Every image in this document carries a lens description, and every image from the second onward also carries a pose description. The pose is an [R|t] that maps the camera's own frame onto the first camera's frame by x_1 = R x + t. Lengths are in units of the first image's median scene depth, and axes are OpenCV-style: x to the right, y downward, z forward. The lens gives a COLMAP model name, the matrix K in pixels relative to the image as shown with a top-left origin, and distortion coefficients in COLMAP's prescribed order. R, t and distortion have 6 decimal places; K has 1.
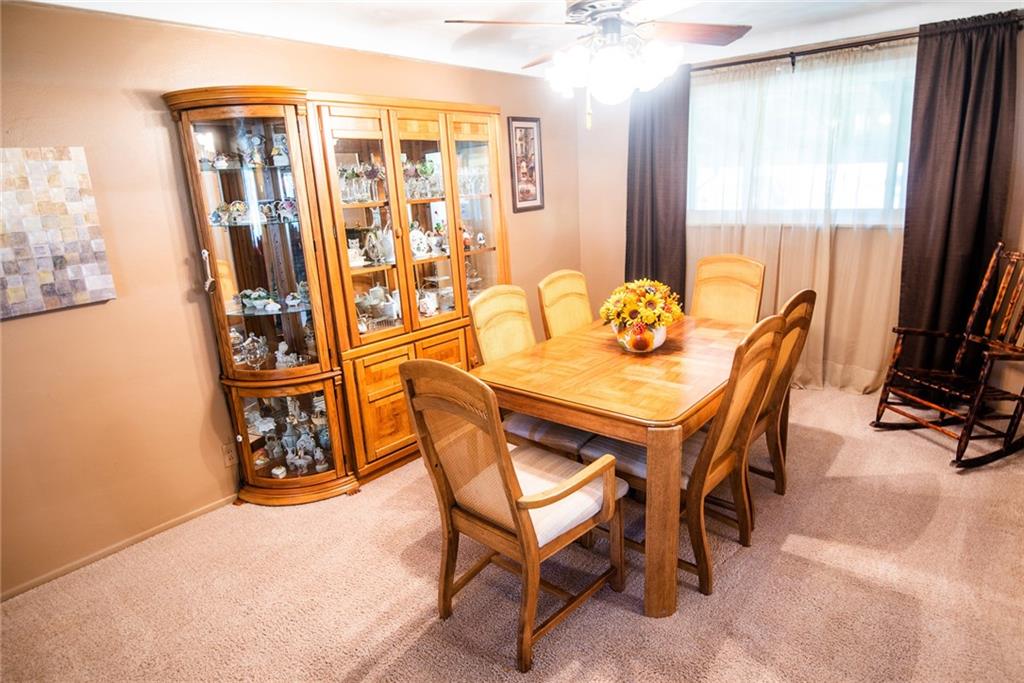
lens RADIAL K [[595.2, 0, 512.0], [0, 595.2, 341.5], [0, 0, 1]] dist [-0.028321, 0.000671]
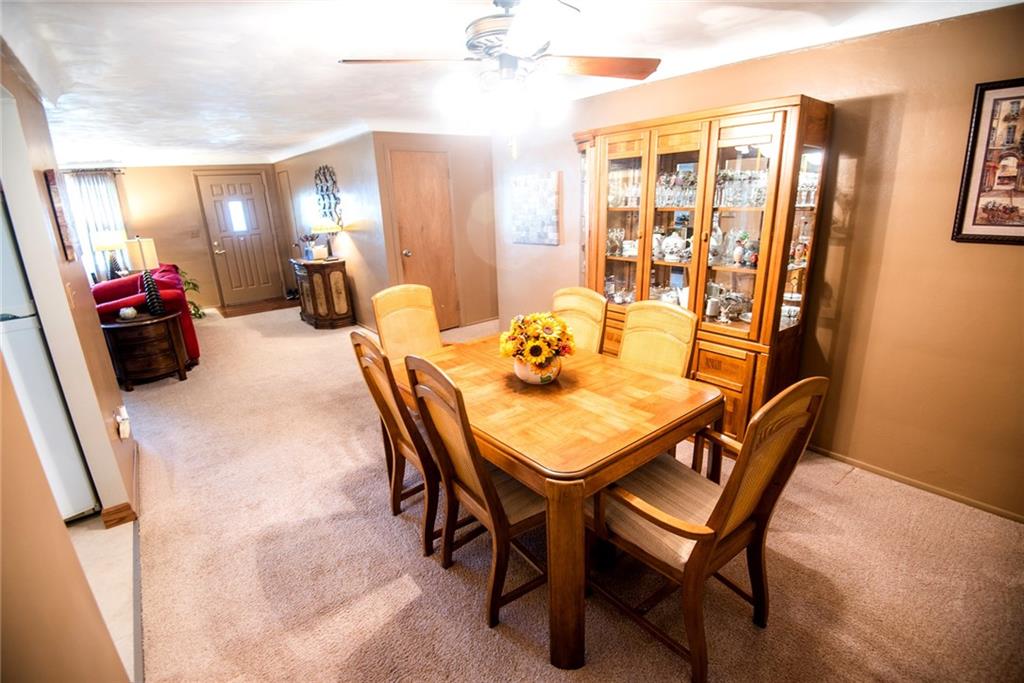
lens RADIAL K [[465.6, 0, 512.0], [0, 465.6, 341.5], [0, 0, 1]] dist [-0.050581, -0.000517]
pose [[-0.205404, 0.340554, -0.917514, 0.779353], [-0.205222, 0.901673, 0.380617, -0.280303], [0.956919, 0.266474, -0.115318, 0.883392]]
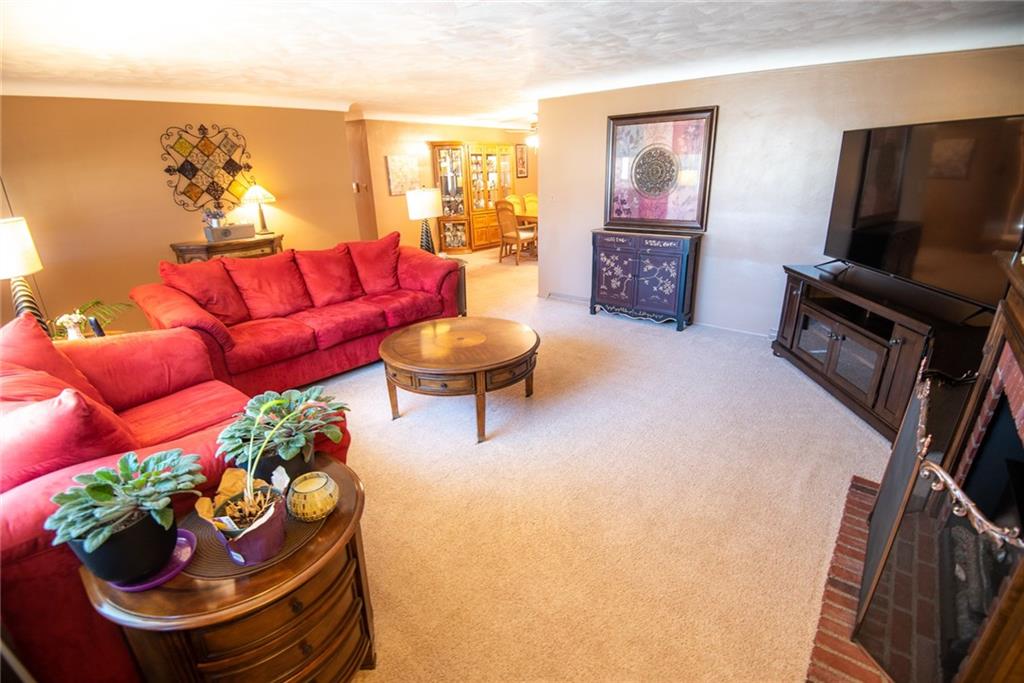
lens RADIAL K [[480.2, 0, 517.9], [0, 480.2, 342.6], [0, 0, 1]] dist [-0.001324, -0.018725]
pose [[0.999361, 0.029343, 0.020429, -0.022353], [-0.031096, 0.995312, 0.091585, 0.504849], [-0.017646, -0.092161, 0.995588, -1.929216]]
